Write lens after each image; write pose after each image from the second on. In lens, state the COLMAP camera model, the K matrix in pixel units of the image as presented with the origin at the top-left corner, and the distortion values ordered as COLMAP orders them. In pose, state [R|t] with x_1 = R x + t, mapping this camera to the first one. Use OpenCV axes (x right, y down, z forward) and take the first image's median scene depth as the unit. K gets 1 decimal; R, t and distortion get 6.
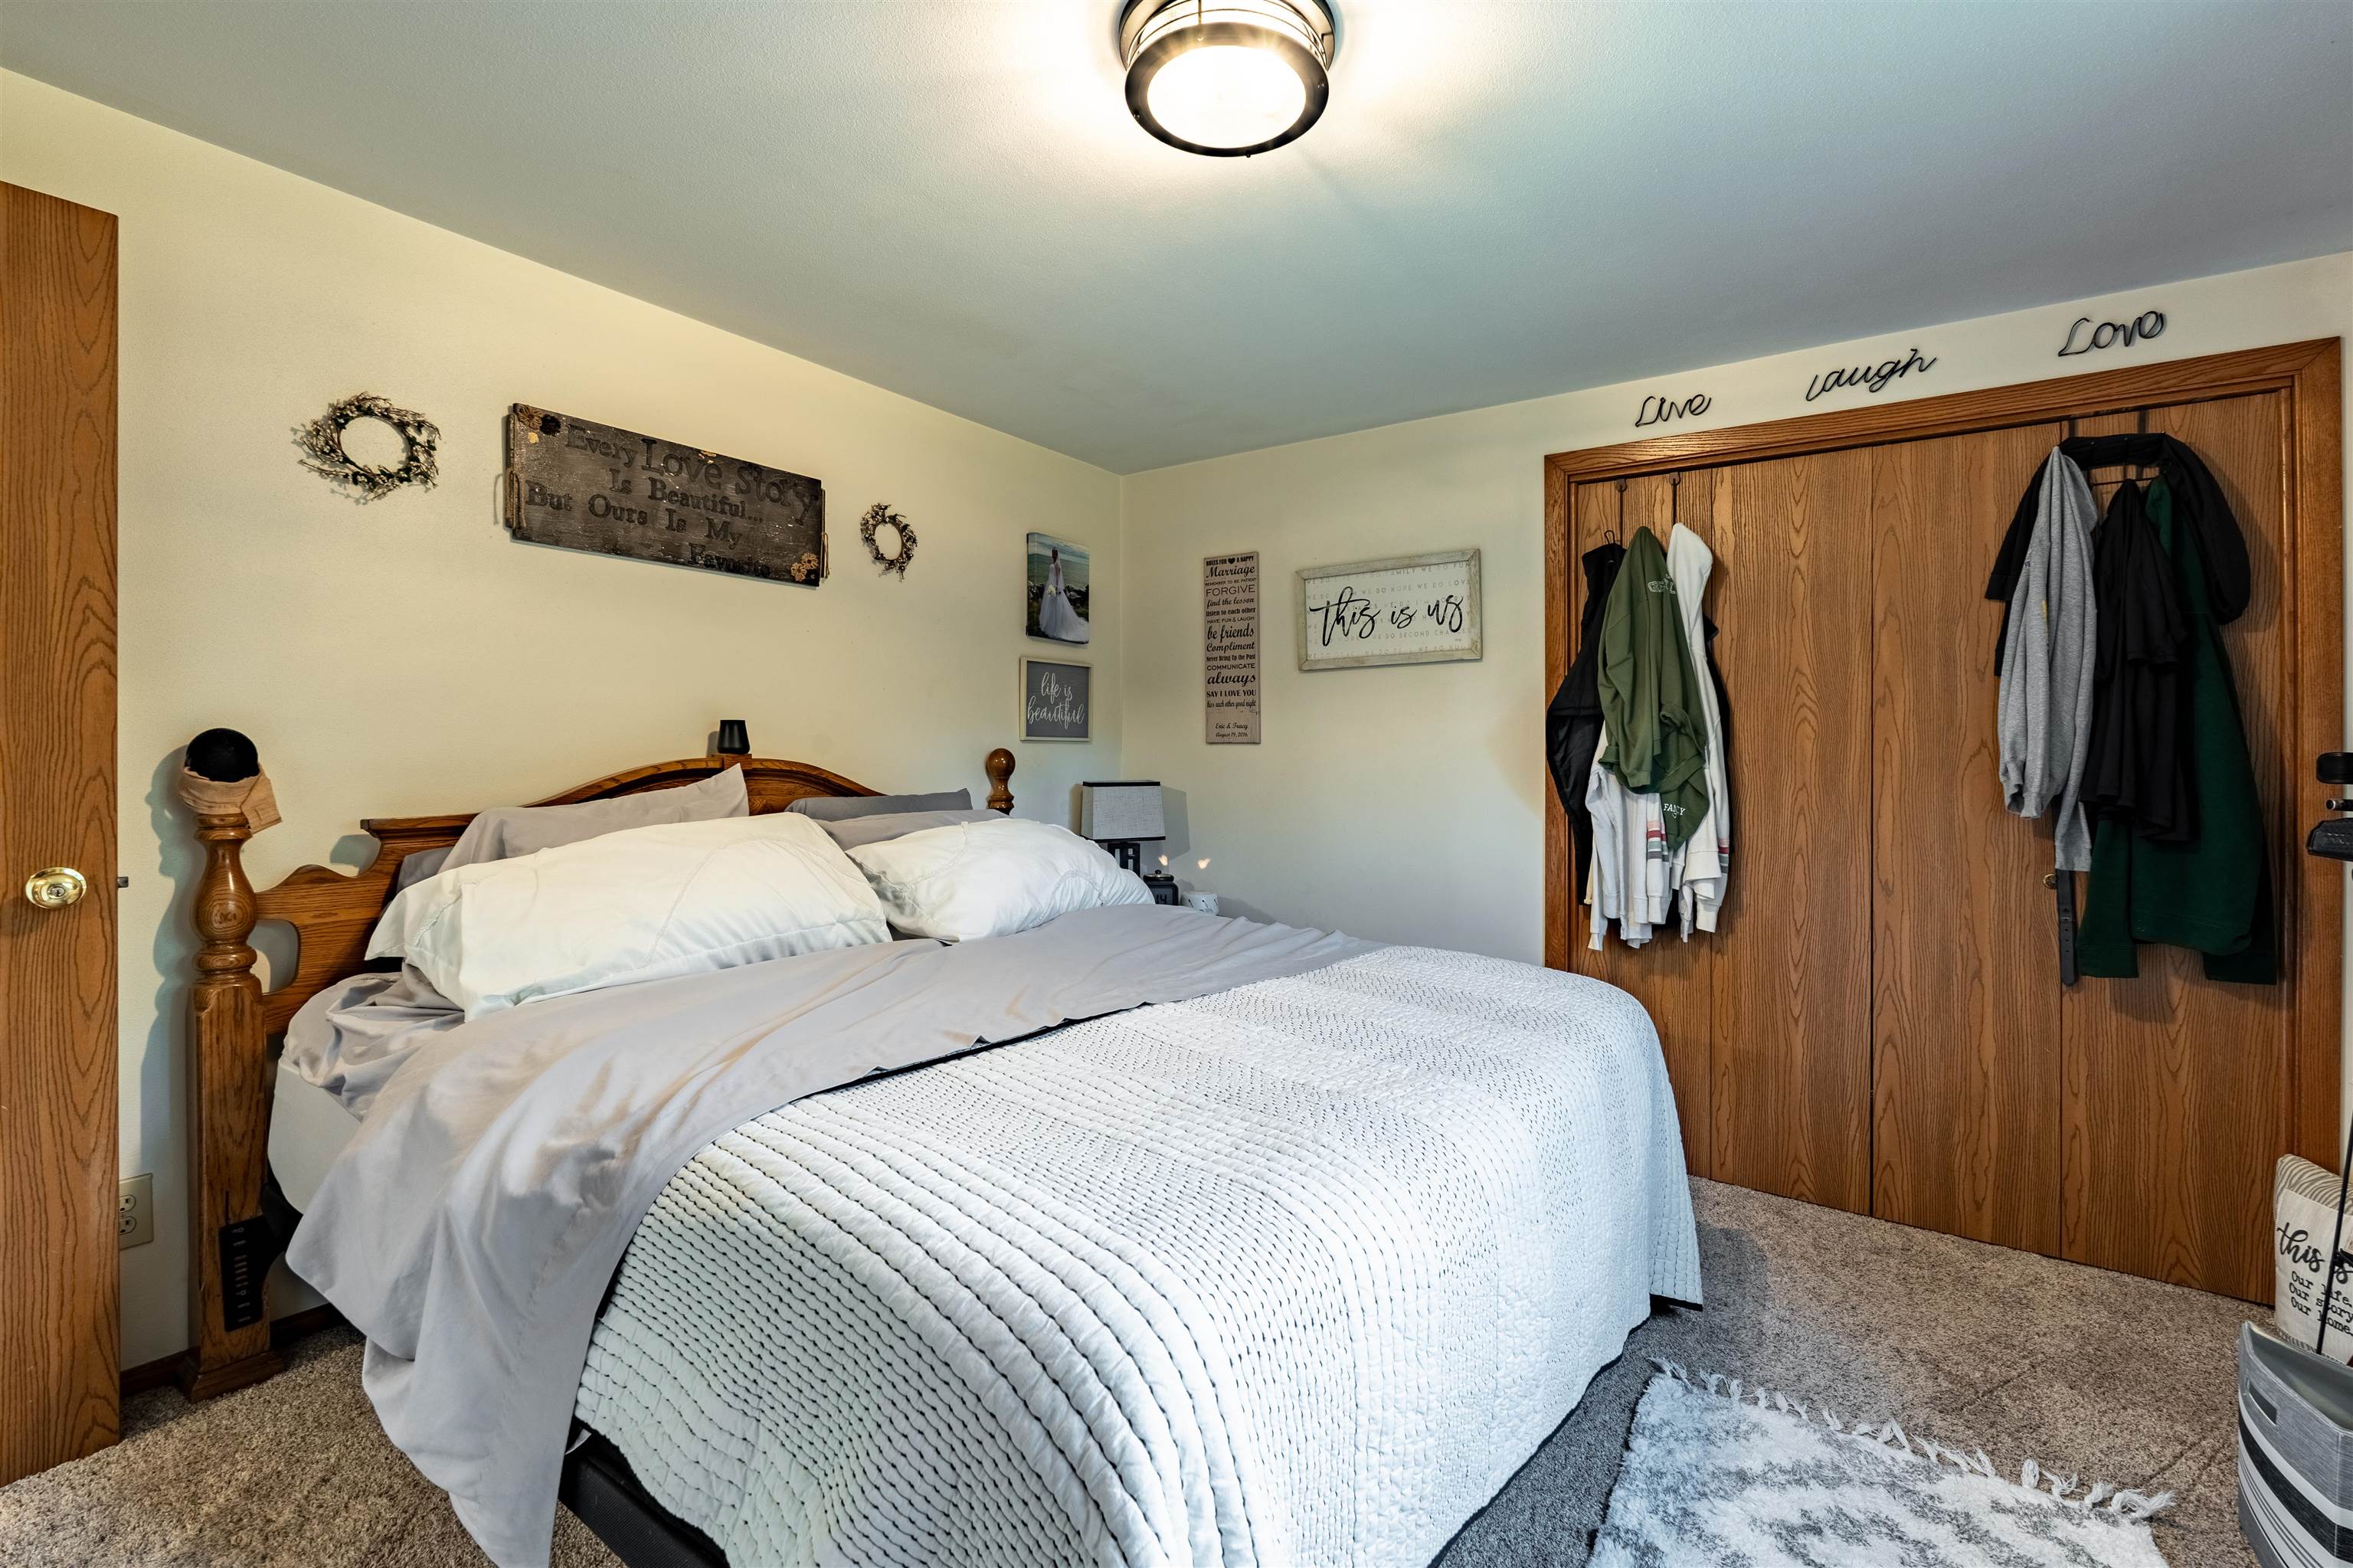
lens RADIAL K [[1025.8, 0, 1177.6], [0, 1025.8, 785.1], [0, 0, 1]] dist [-0.007332, 0.001437]
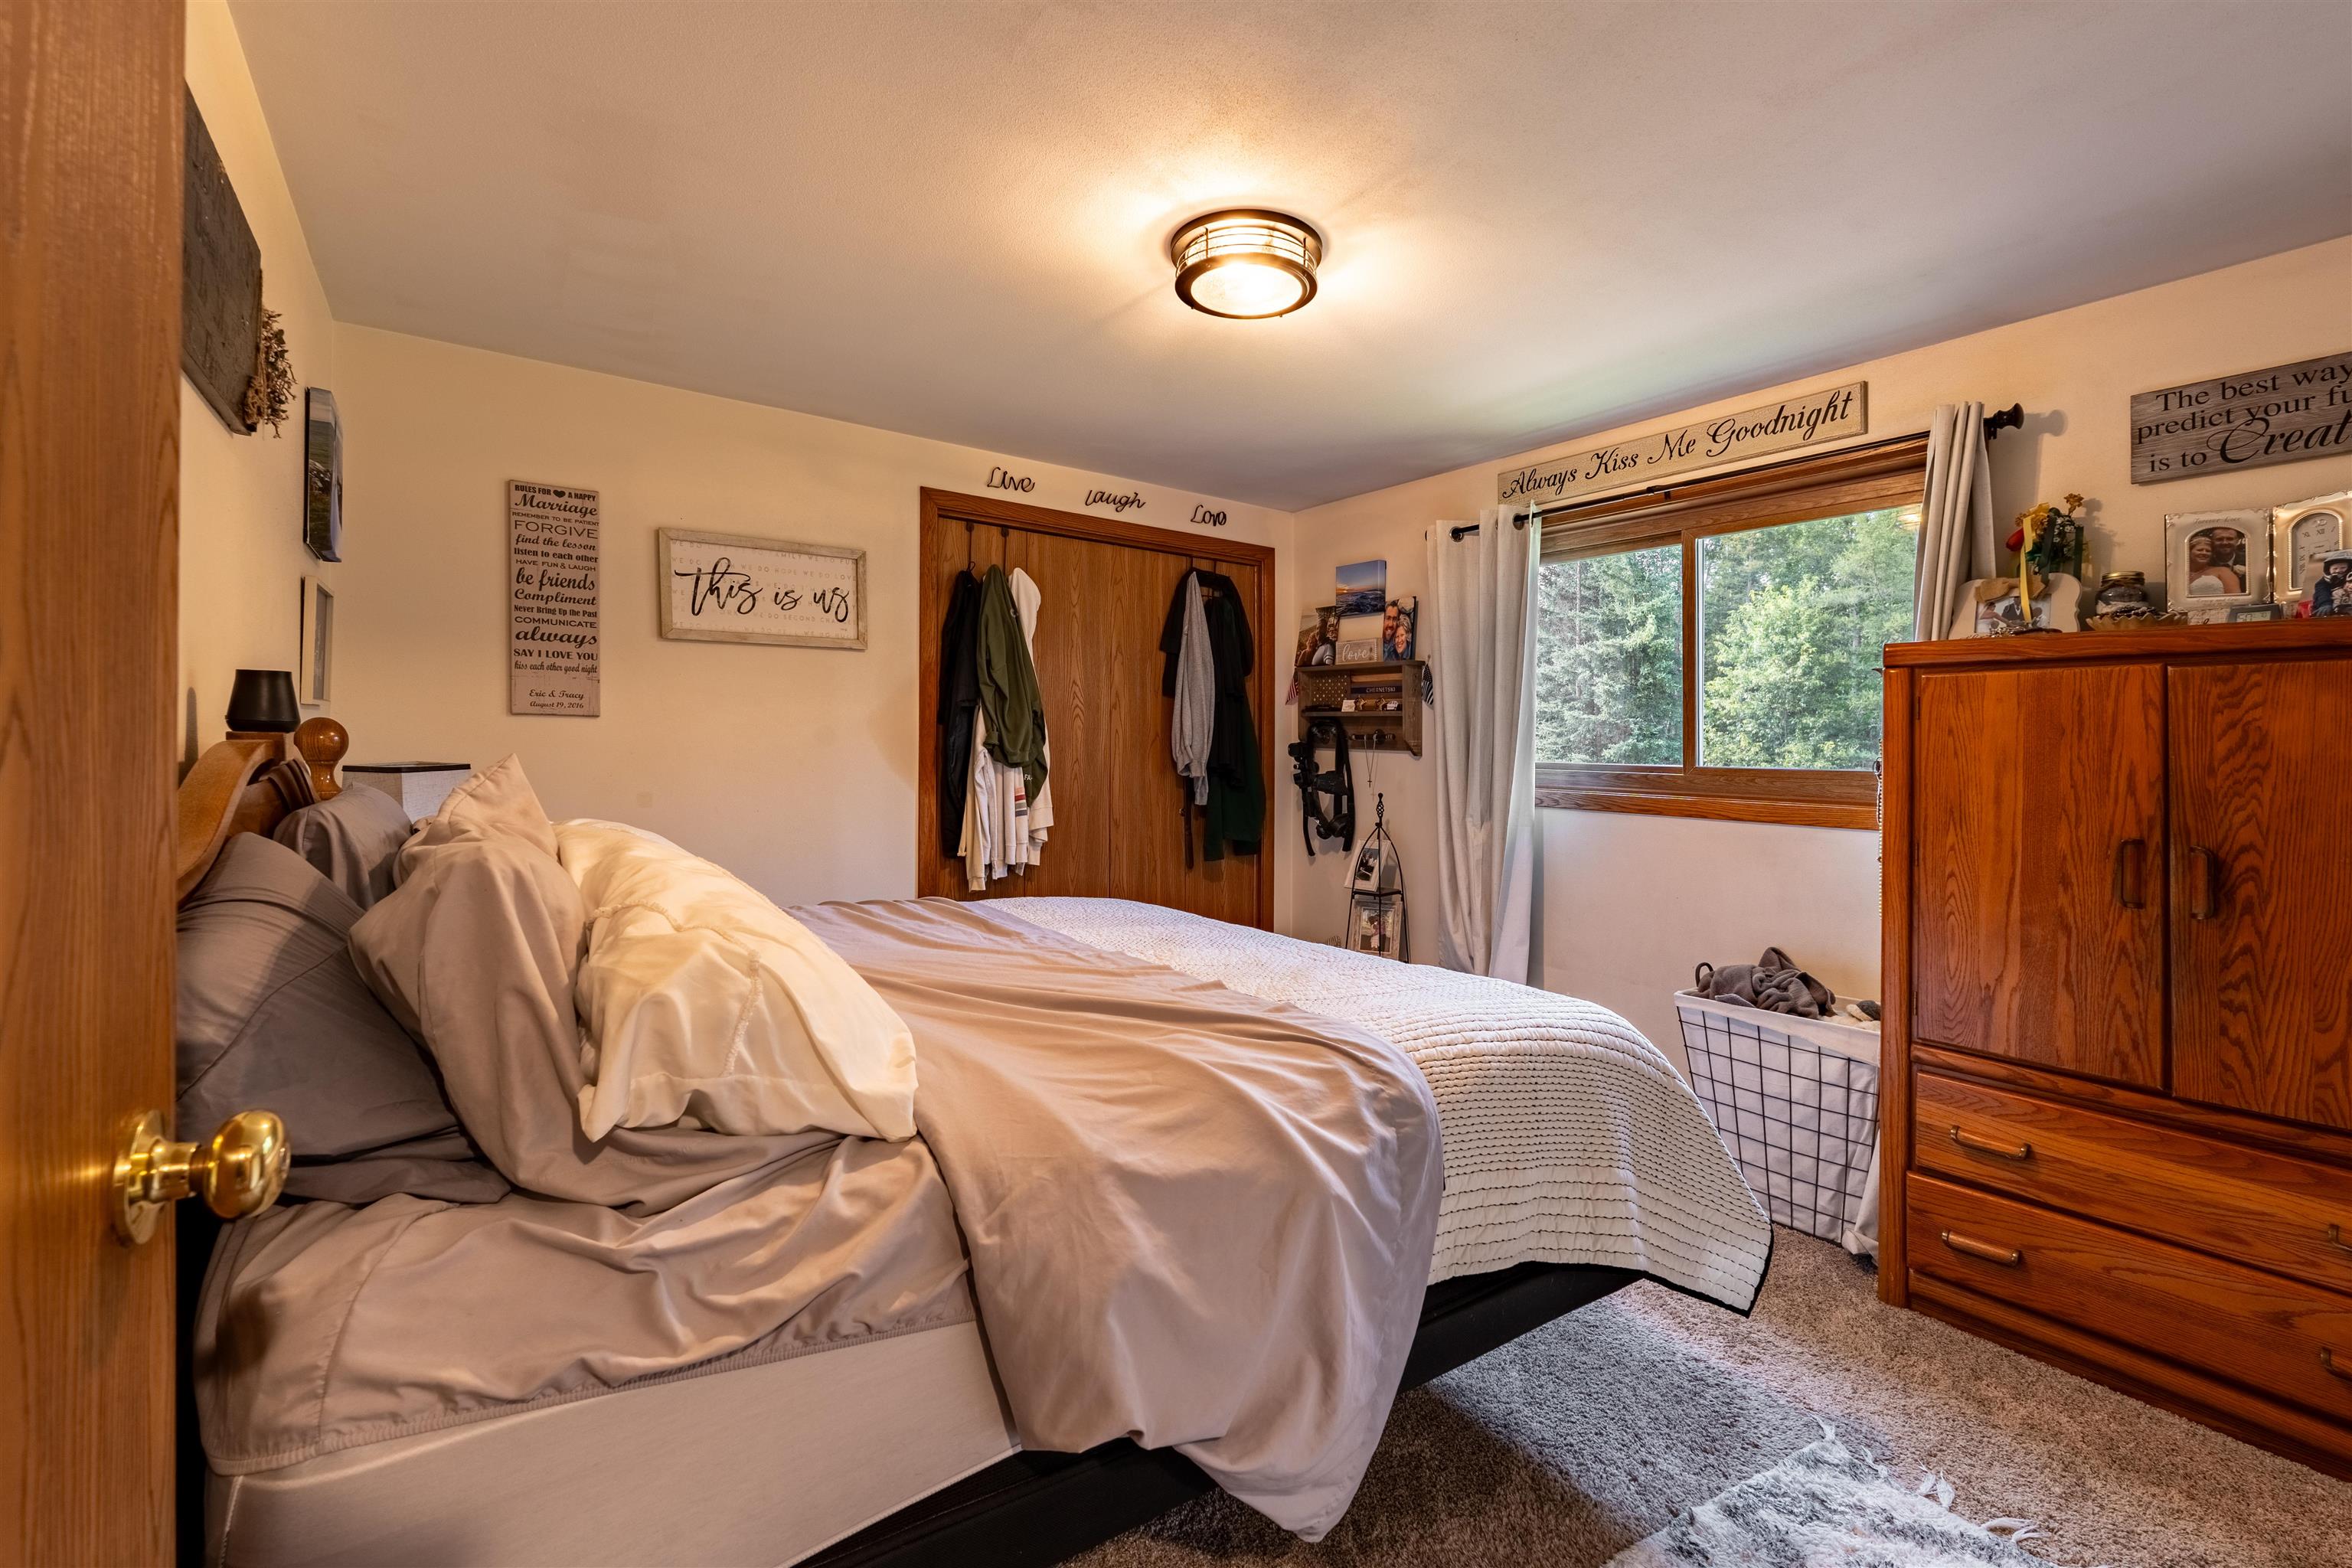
lens RADIAL K [[1025.4, 0, 1188.7], [0, 1025.4, 740.5], [0, 0, 1]] dist [-0.007332, 0.001437]
pose [[0.345324, 0.002972, 0.938479, -0.628189], [0.004904, 0.999976, -0.004972, -0.016356], [-0.938471, 0.006319, 0.345301, 0.281039]]
